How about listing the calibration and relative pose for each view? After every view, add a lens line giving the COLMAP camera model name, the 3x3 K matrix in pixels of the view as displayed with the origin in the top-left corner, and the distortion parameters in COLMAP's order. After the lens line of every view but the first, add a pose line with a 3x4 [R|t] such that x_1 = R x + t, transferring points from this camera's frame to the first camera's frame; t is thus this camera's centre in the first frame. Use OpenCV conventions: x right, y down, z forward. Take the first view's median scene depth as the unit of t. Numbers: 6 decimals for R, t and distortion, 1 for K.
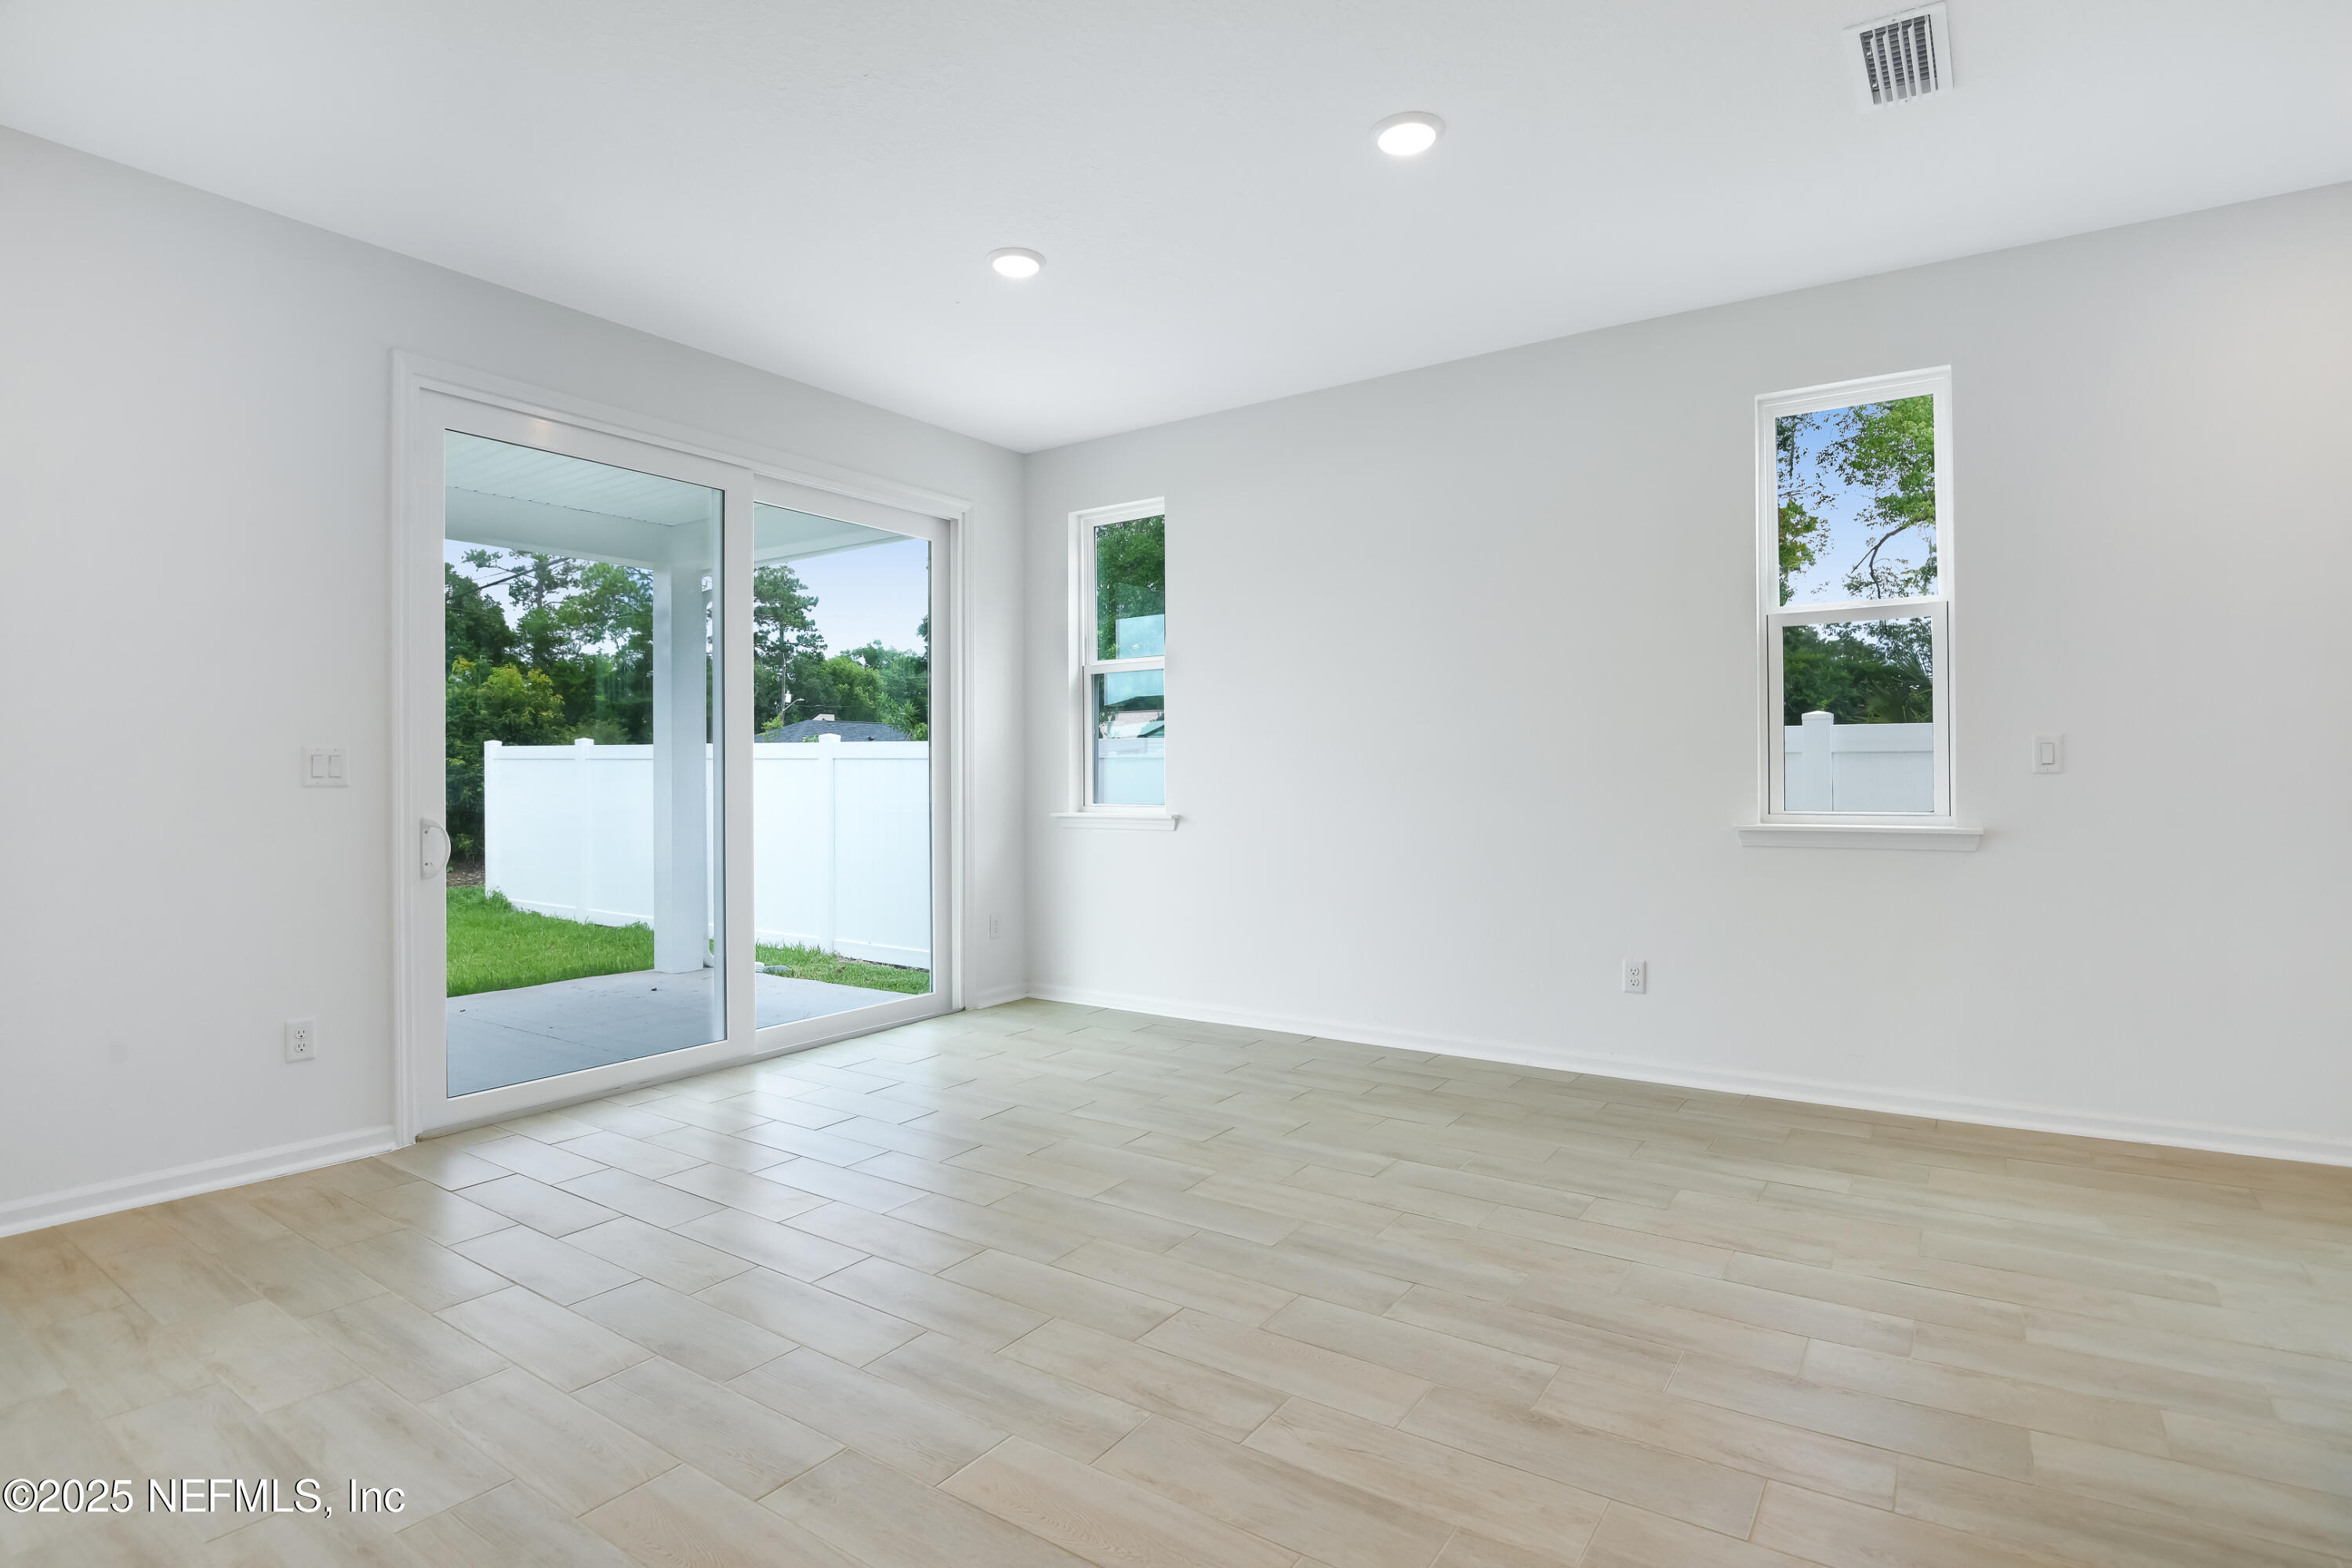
lens RADIAL K [[1200.6, 0, 1179.4], [0, 1200.6, 788.0], [0, 0, 1]] dist [-0.006624, -0.001127]
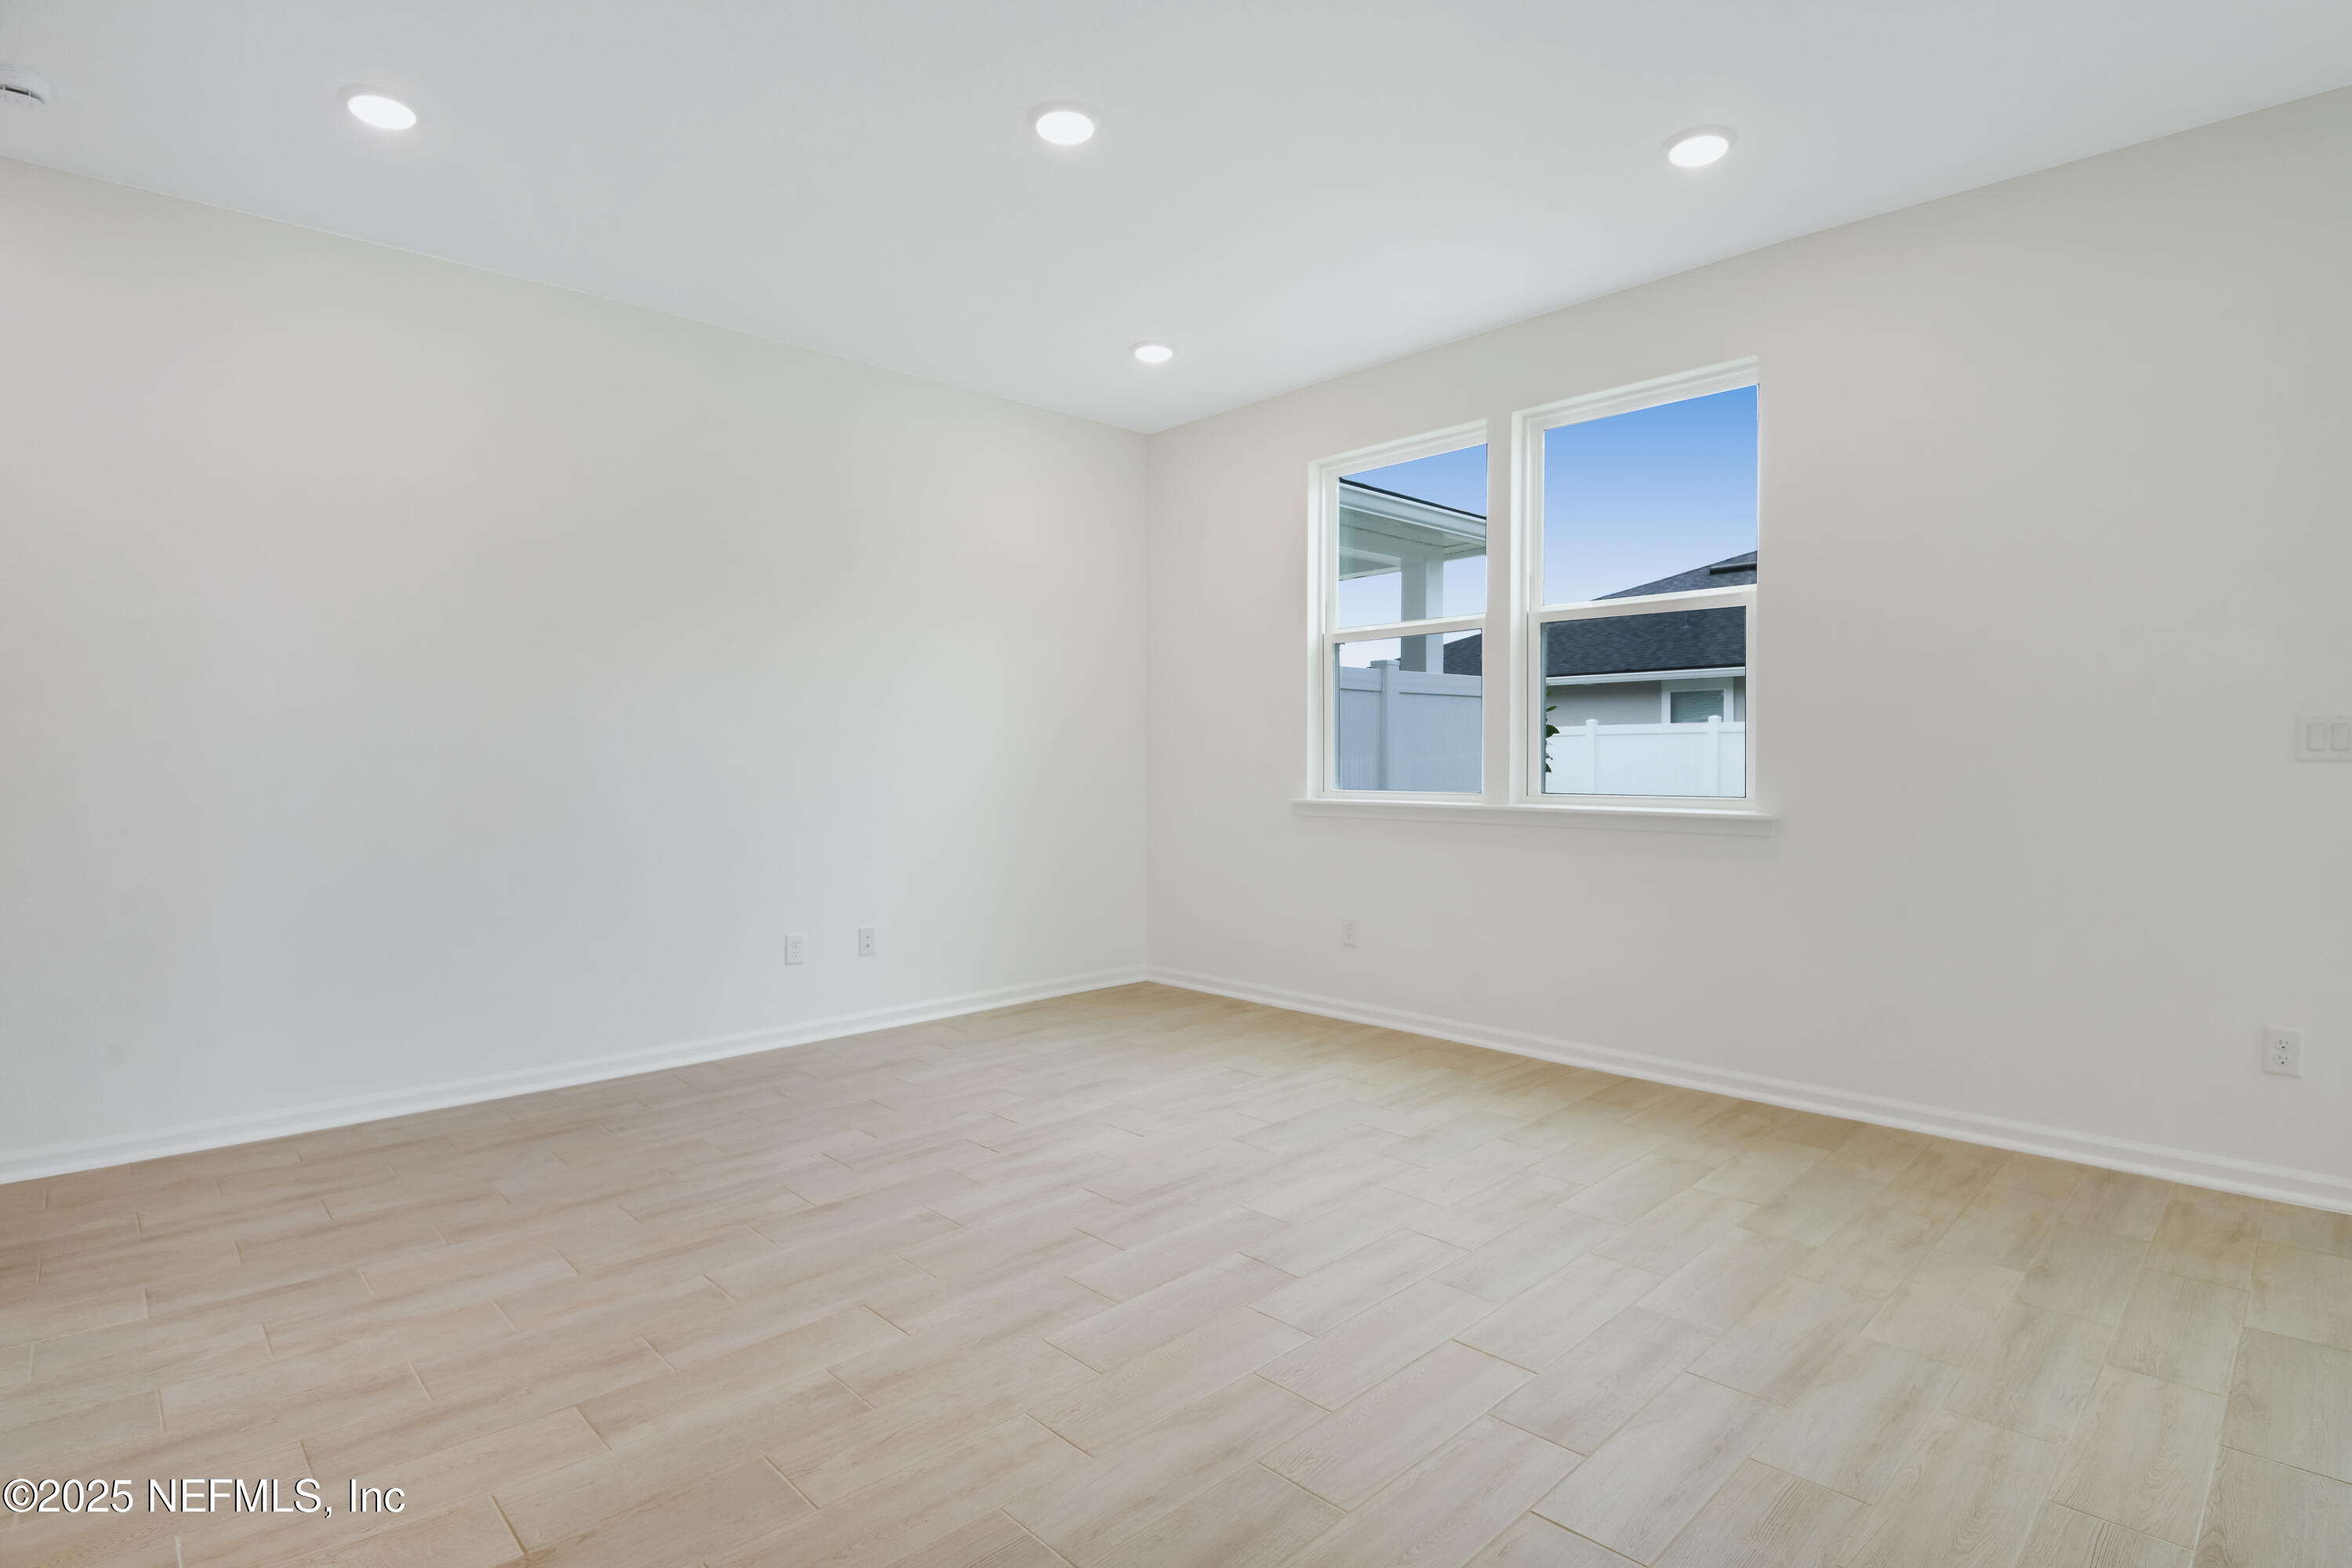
lens RADIAL K [[1200.6, 0, 1180.3], [0, 1200.6, 765.0], [0, 0, 1]] dist [-0.006624, -0.001127]
pose [[-0.146074, 0.006955, -0.989249, 0.265284], [-0.003144, 0.999967, 0.007495, -0.002174], [0.989269, 0.004205, -0.146048, 0.361861]]
